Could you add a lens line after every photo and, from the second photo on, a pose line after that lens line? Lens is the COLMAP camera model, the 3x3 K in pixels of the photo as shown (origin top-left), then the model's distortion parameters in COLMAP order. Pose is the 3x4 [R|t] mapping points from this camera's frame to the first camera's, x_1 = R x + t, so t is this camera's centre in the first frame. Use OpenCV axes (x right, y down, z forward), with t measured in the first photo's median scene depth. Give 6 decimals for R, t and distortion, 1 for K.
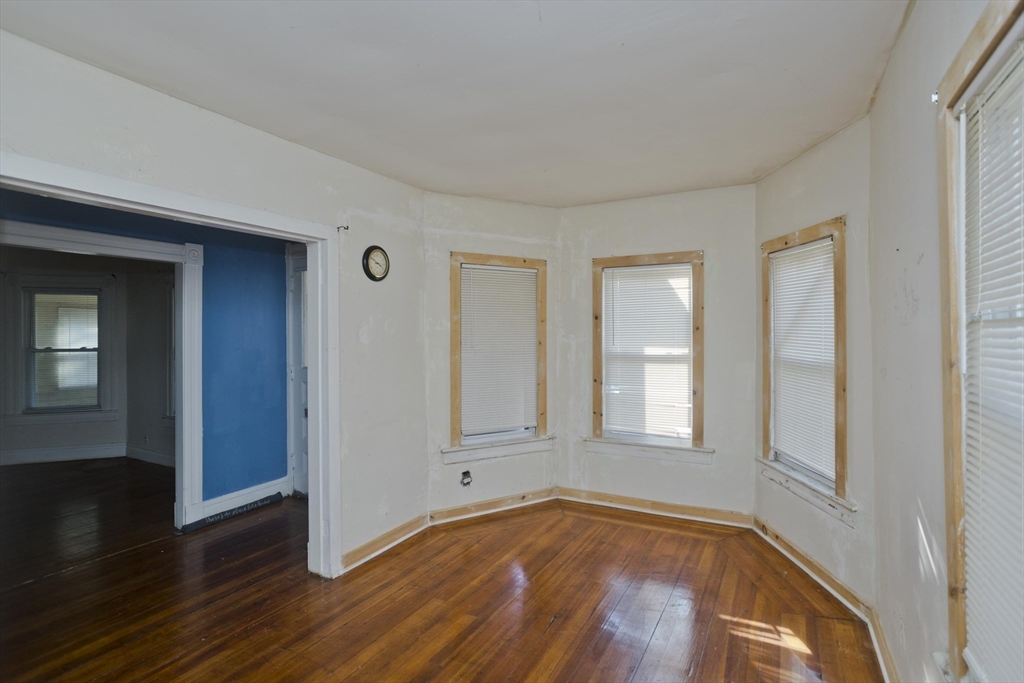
lens RADIAL K [[499.4, 0, 517.2], [0, 499.4, 337.2], [0, 0, 1]] dist [-0.065482, 0.034761]
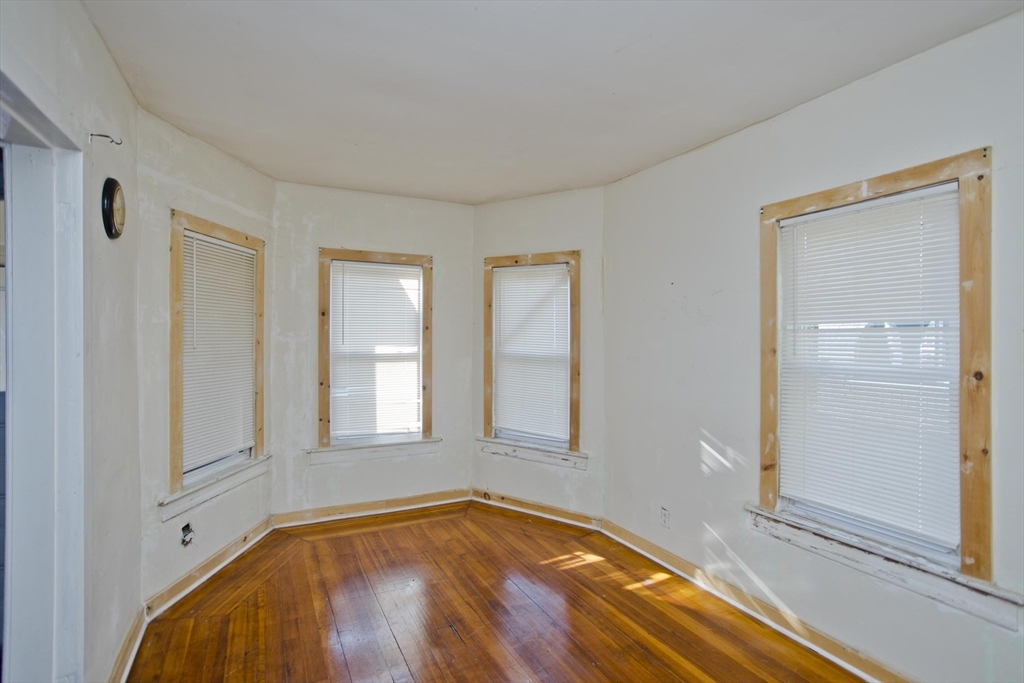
lens RADIAL K [[499.4, 0, 517.2], [0, 499.4, 337.2], [0, 0, 1]] dist [-0.065482, 0.034761]
pose [[0.560492, 0.004154, 0.828150, -0.420822], [-0.005242, 0.999985, -0.001468, 0.002916], [-0.828143, -0.003519, 0.560505, 0.230194]]
